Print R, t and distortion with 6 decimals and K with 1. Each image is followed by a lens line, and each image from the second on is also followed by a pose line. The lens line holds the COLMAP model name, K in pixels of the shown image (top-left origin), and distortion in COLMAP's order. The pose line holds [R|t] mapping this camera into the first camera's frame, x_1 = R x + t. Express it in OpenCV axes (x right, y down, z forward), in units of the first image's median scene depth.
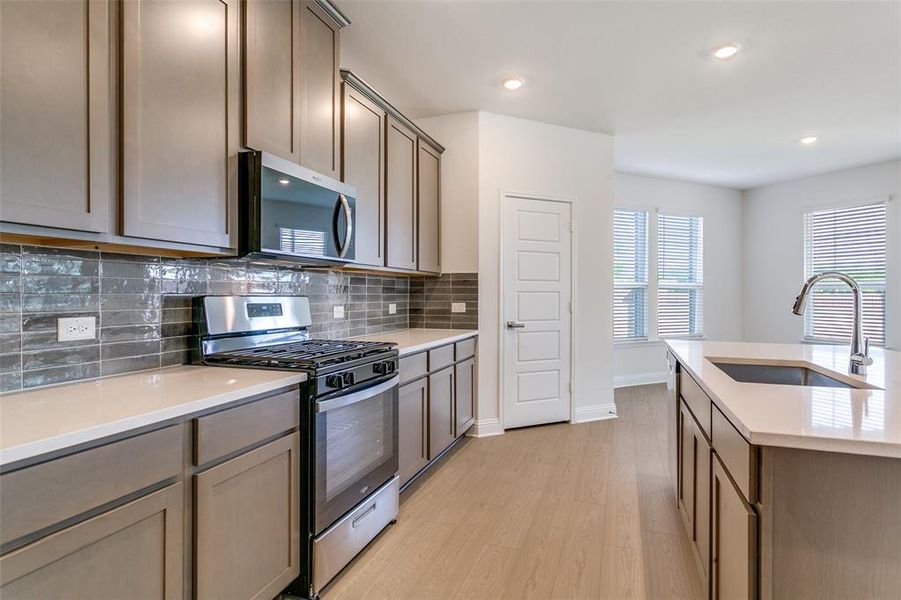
lens RADIAL K [[489.7, 0, 442.7], [0, 489.7, 293.0], [0, 0, 1]] dist [-0.001309, -0.000389]
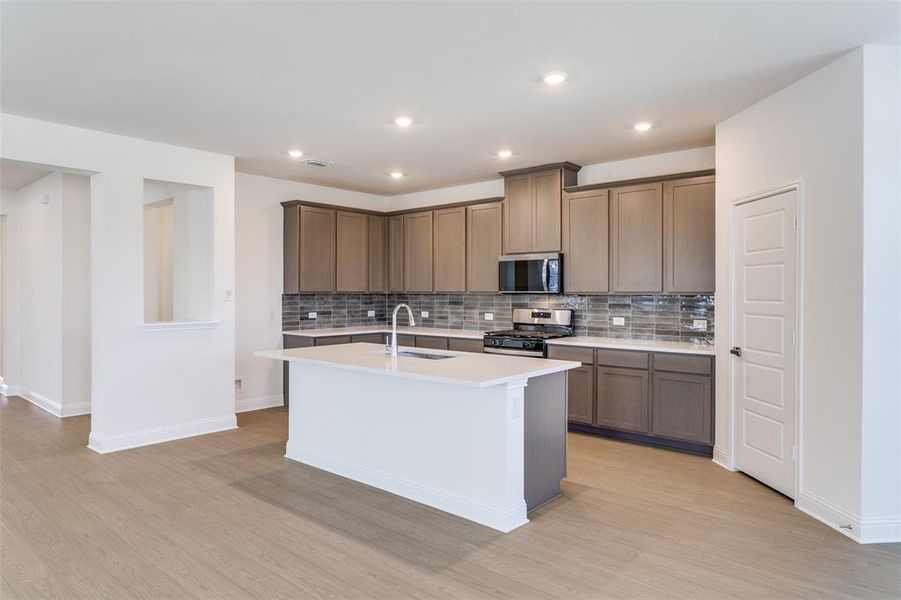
lens RADIAL K [[561.1, 0, 448.2], [0, 561.1, 301.4], [0, 0, 1]] dist [0.002530, 0.000313]
pose [[-0.358494, 0.011486, -0.933461, 1.146691], [0.007275, 0.999928, 0.009510, -0.026957], [0.933504, -0.003382, -0.358552, 0.825852]]
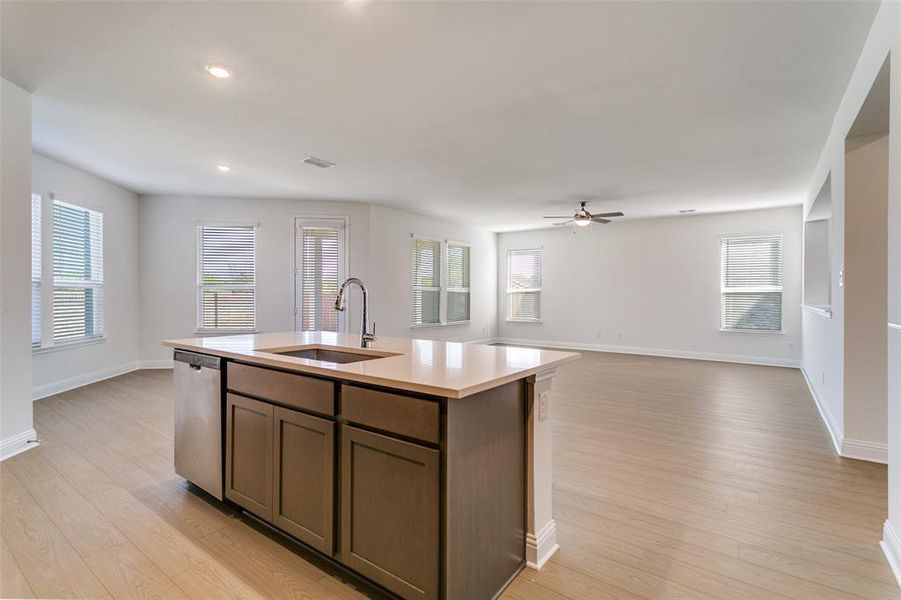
lens RADIAL K [[431.2, 0, 447.6], [0, 431.2, 295.2], [0, 0, 1]] dist [0.000963, -0.000192]
pose [[0.286753, 0.000441, 0.958004, -0.139490], [-0.006869, 0.999975, 0.001596, 0.000997], [-0.957980, -0.007038, 0.286749, 0.157595]]
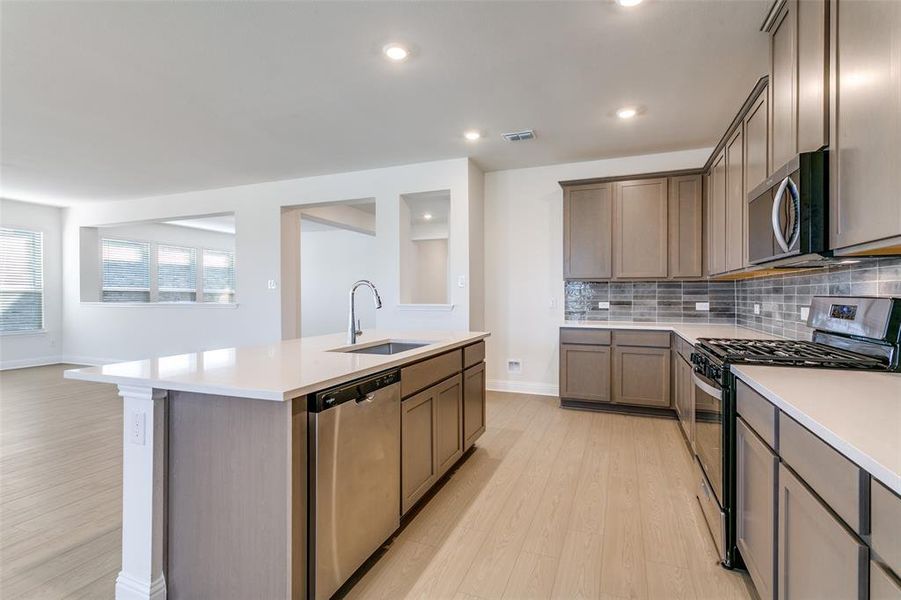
lens RADIAL K [[431.2, 0, 454.6], [0, 431.2, 298.4], [0, 0, 1]] dist [0.000963, -0.000192]
pose [[-0.999844, -0.002503, 0.017460, 0.200164], [-0.002488, 0.999997, 0.000846, 0.005970], [-0.017462, 0.000802, -0.999847, 0.994730]]
